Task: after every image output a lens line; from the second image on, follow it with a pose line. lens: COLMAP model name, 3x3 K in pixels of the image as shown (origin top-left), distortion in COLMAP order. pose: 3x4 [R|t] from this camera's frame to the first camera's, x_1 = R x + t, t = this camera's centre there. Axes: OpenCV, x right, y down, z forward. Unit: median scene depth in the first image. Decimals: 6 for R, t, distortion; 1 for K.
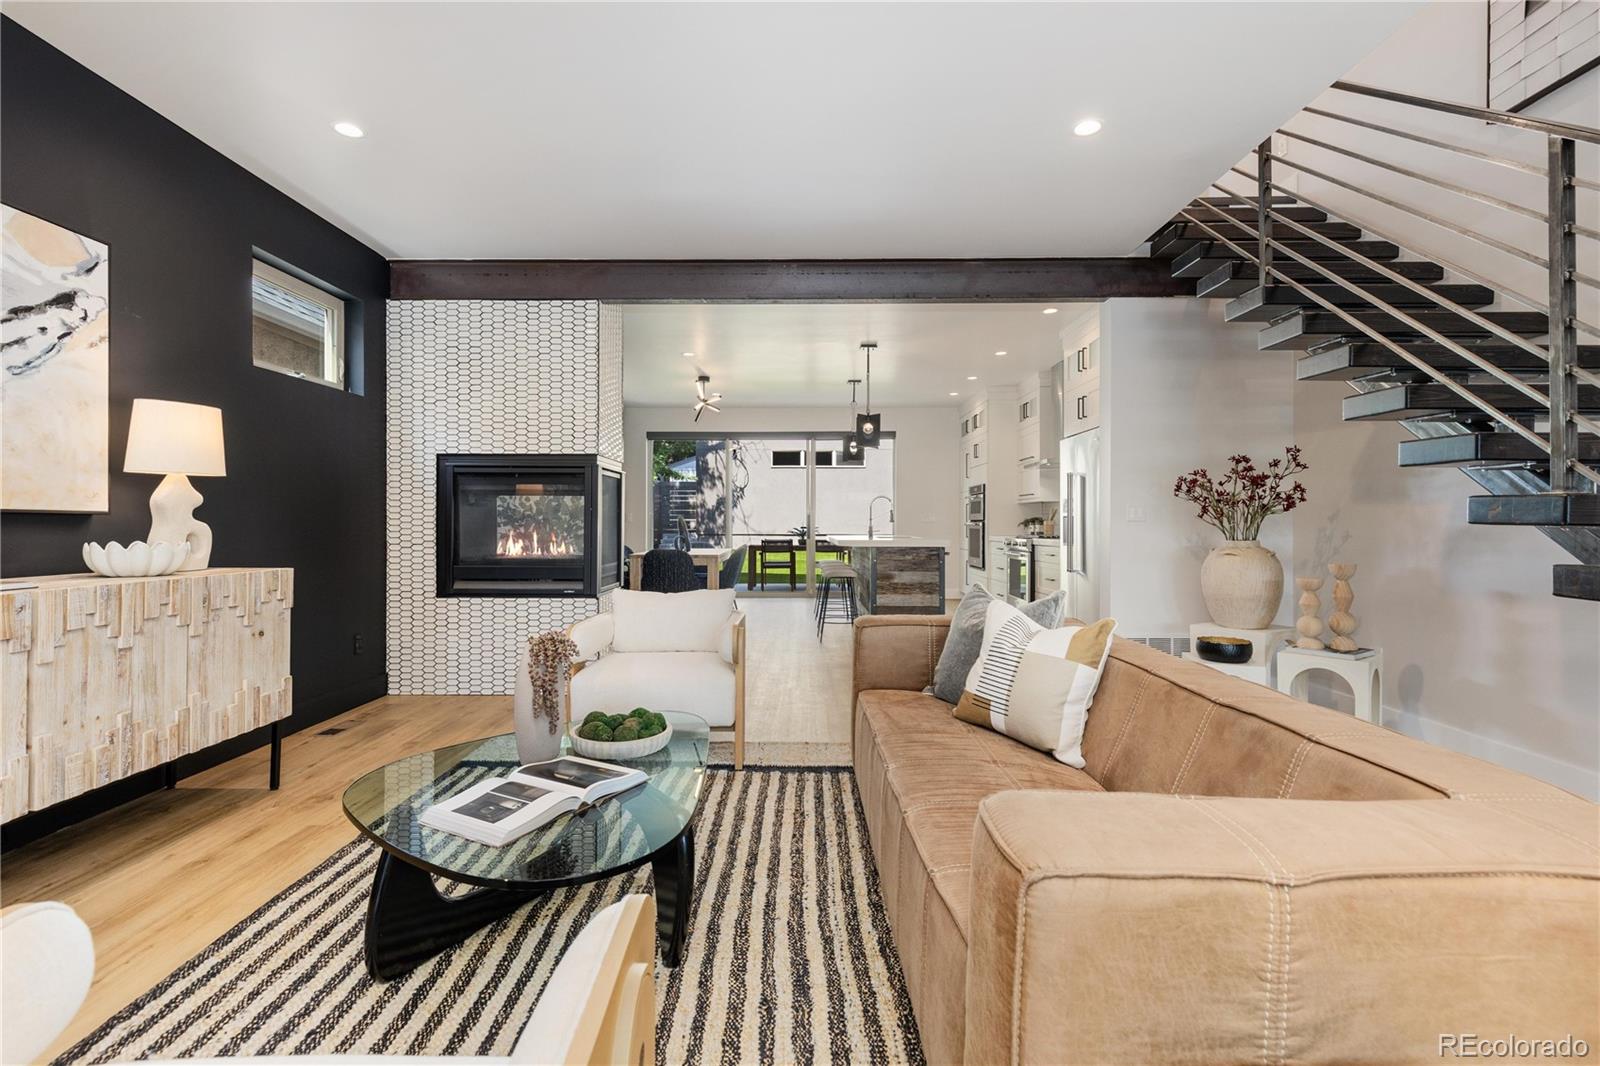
lens RADIAL K [[734.5, 0, 793.3], [0, 734.5, 519.9], [0, 0, 1]] dist [0.015430, -0.003496]
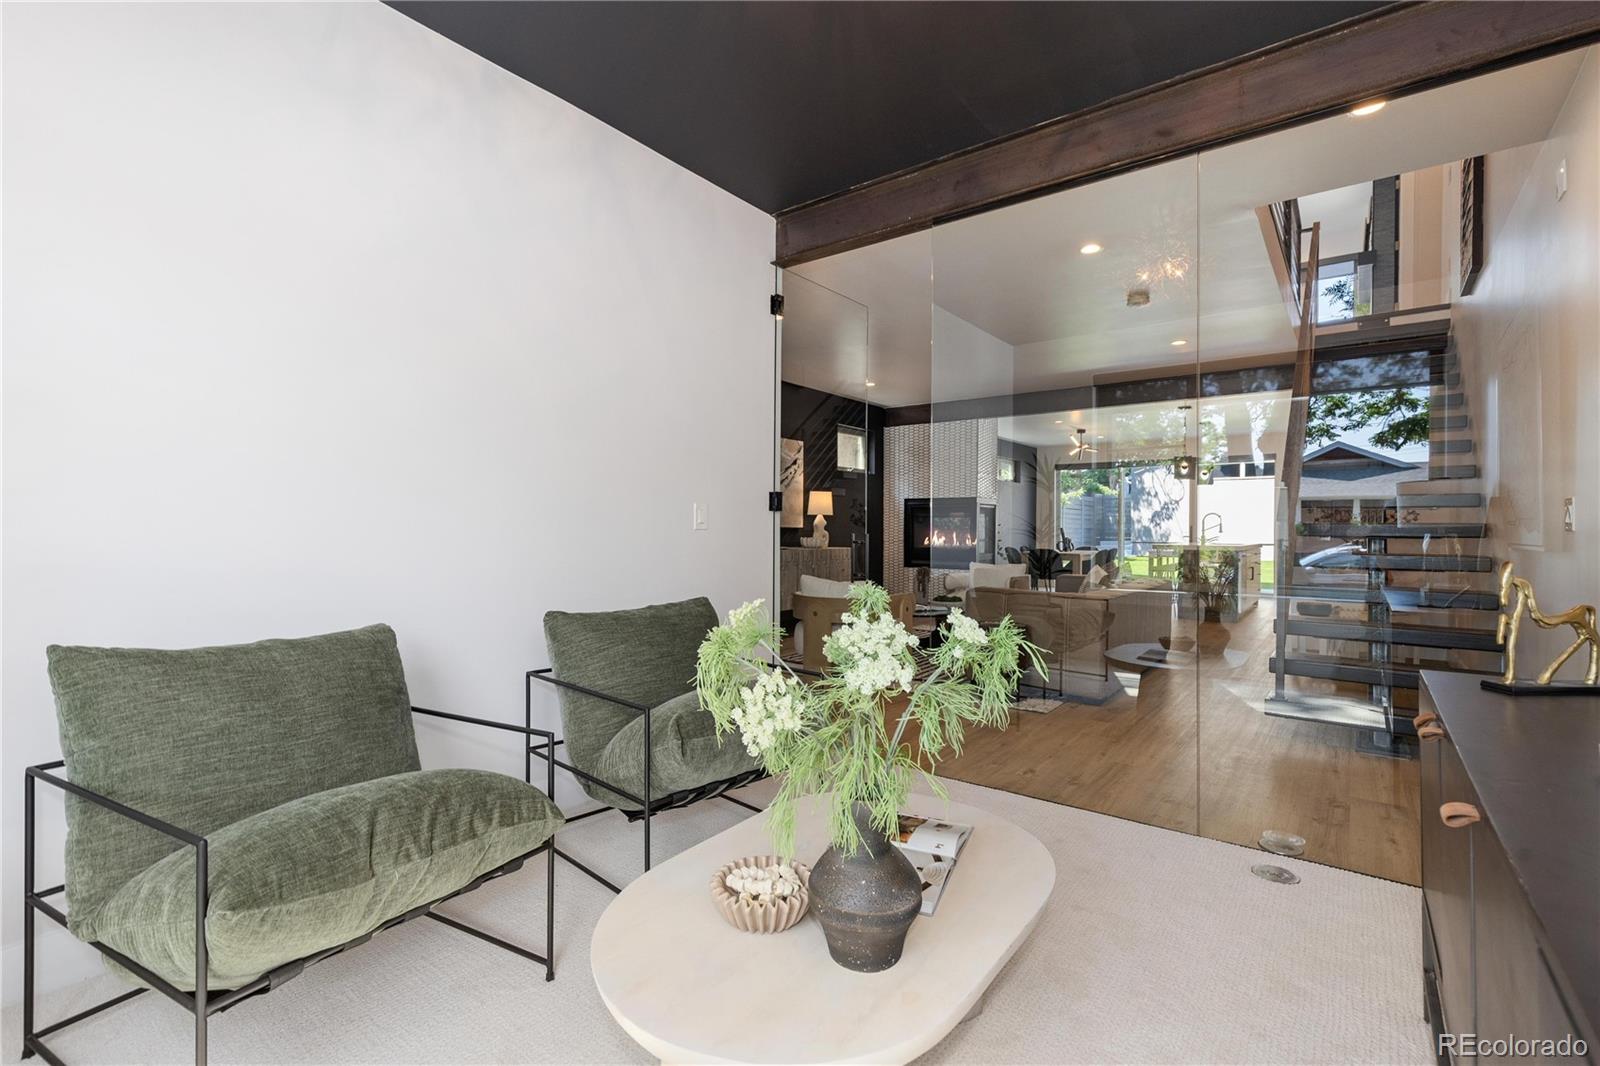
lens RADIAL K [[734.5, 0, 790.1], [0, 734.5, 527.1], [0, 0, 1]] dist [0.015430, -0.003496]
pose [[0.798899, 0.005073, -0.601443, 0.777007], [-0.002866, 0.999985, 0.004628, -0.024006], [0.601458, -0.001973, 0.798902, -1.311638]]
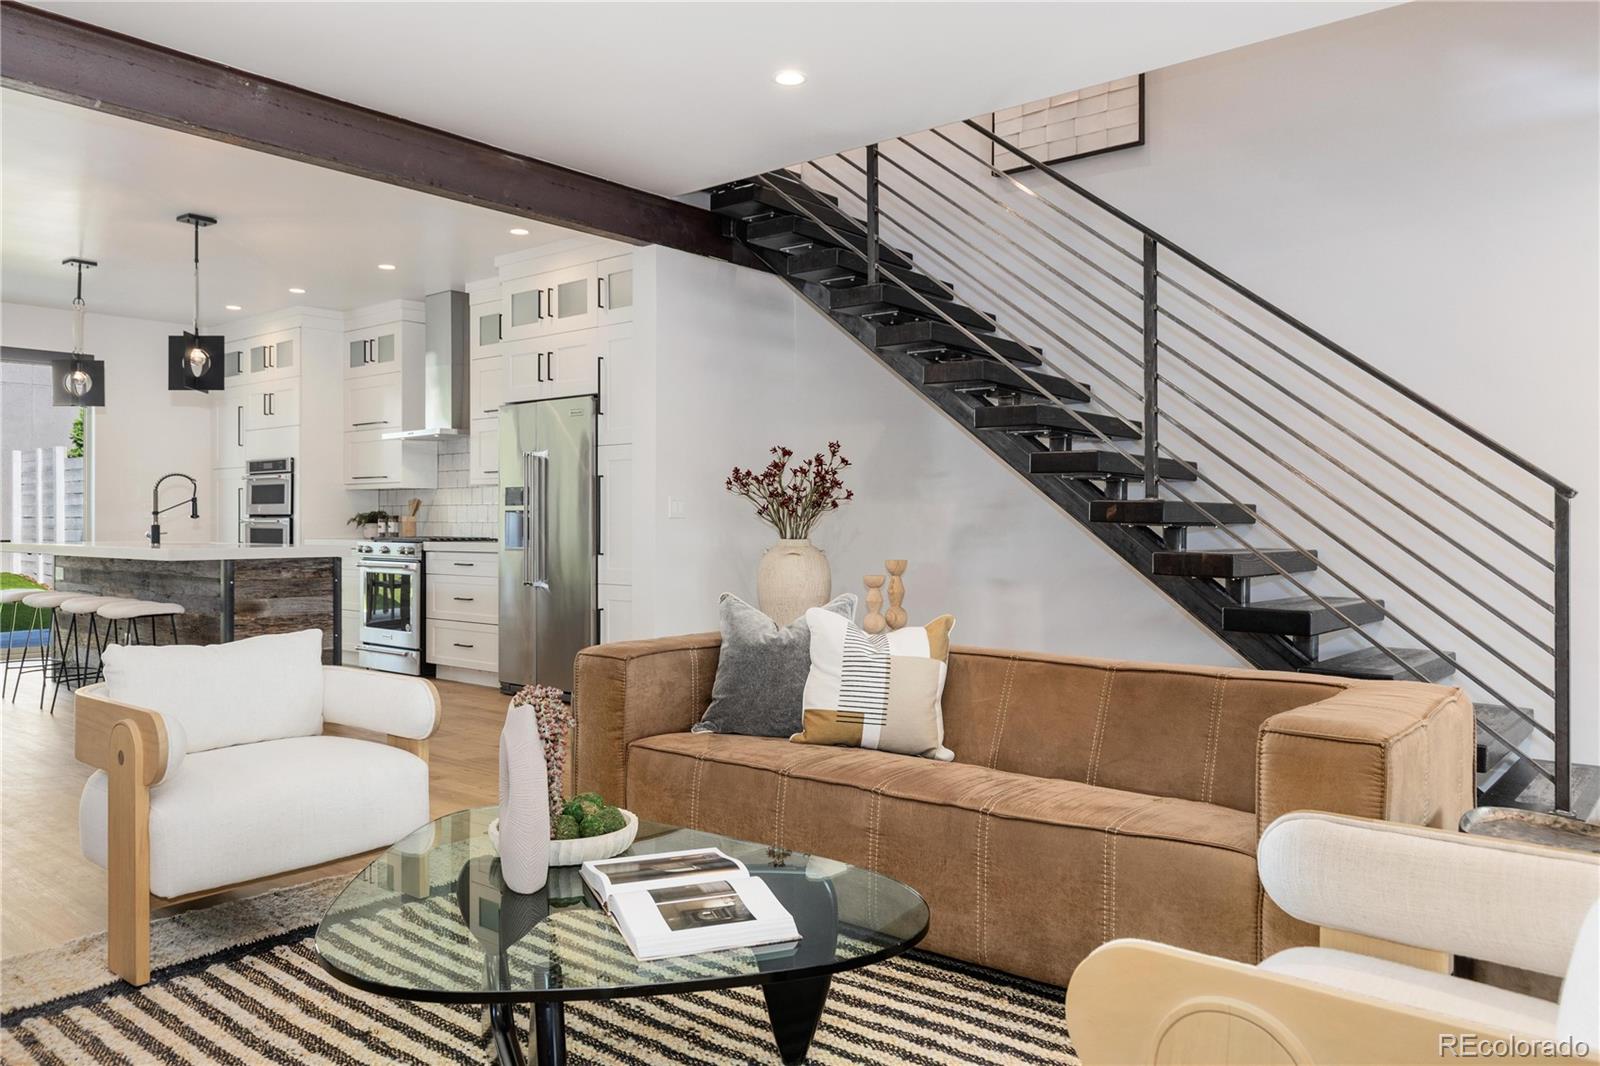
lens RADIAL K [[1141.1, 0, 794.4], [0, 1141.1, 520.6], [0, 0, 1]] dist [0.000039, 0.007628]
pose [[0.633784, -0.001096, 0.773510, -0.667958], [-0.004197, 0.999979, 0.004856, -0.003300], [-0.773499, -0.006324, 0.633766, 0.117286]]
